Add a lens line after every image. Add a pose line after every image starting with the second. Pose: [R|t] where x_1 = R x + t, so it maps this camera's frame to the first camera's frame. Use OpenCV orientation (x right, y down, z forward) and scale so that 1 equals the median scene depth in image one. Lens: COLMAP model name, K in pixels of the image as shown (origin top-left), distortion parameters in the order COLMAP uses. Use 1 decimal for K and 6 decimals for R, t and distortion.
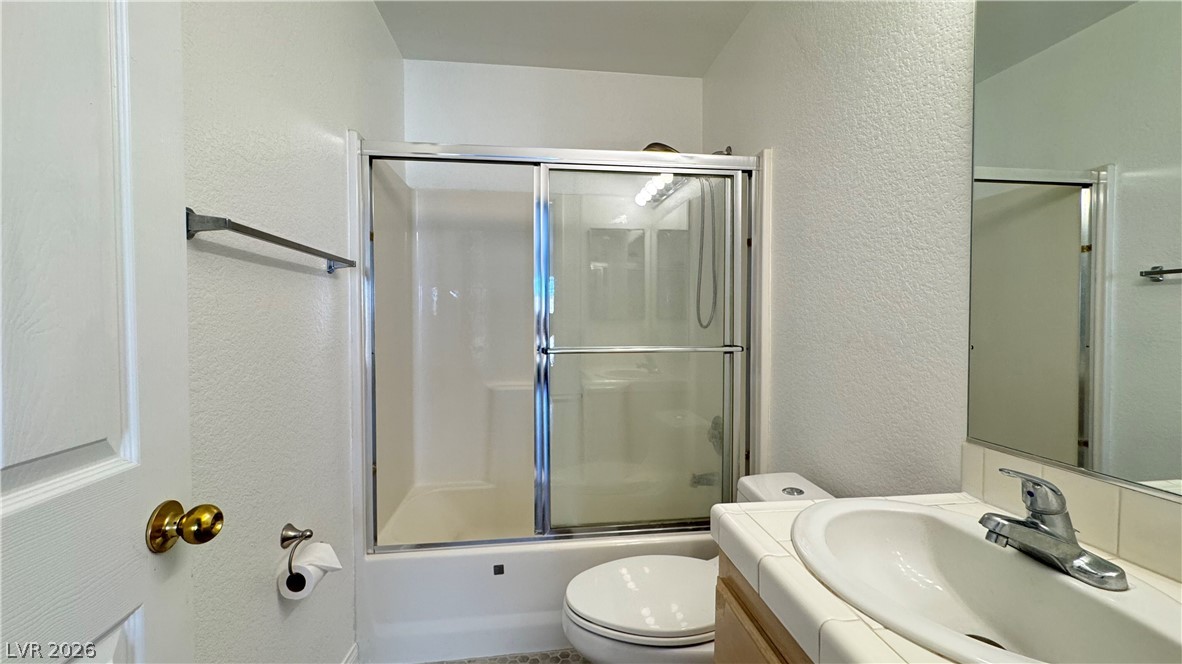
lens RADIAL K [[474.2, 0, 590.4], [0, 474.2, 329.9], [0, 0, 1]] dist [-0.004088, 0.001079]
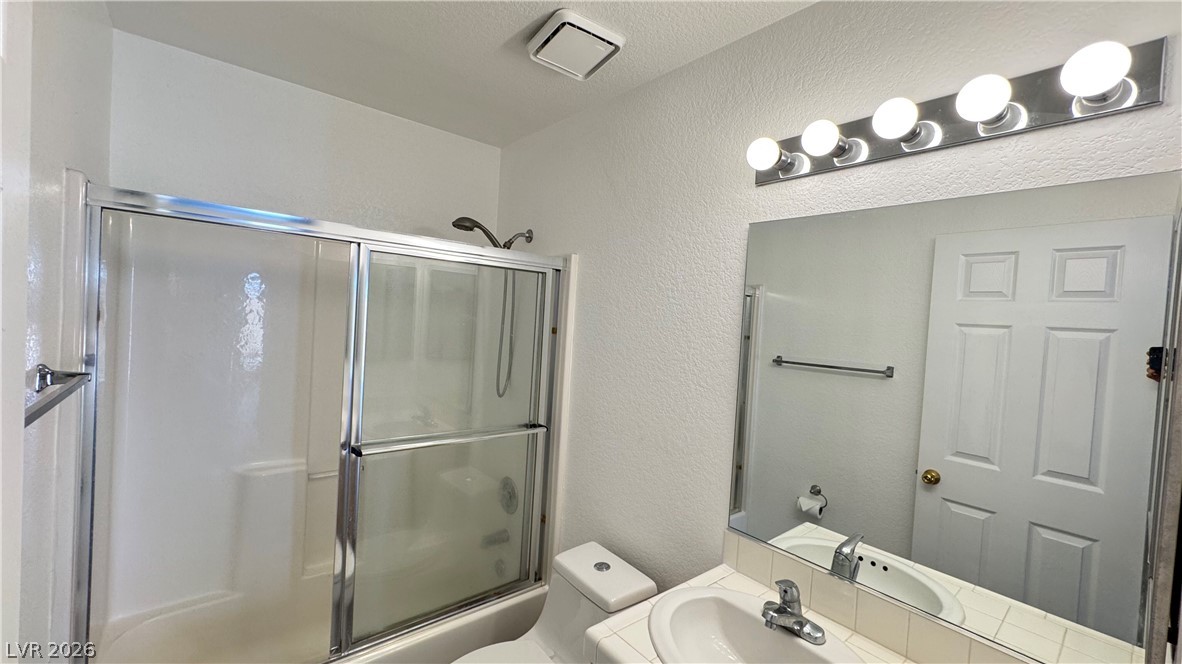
lens RADIAL K [[474.2, 0, 592.5], [0, 474.2, 331.4], [0, 0, 1]] dist [-0.004088, 0.001079]
pose [[0.838227, 0.037791, 0.544010, -0.277699], [-0.046331, 0.998924, 0.001995, -0.264268], [-0.543349, -0.026877, 0.839076, 0.006699]]
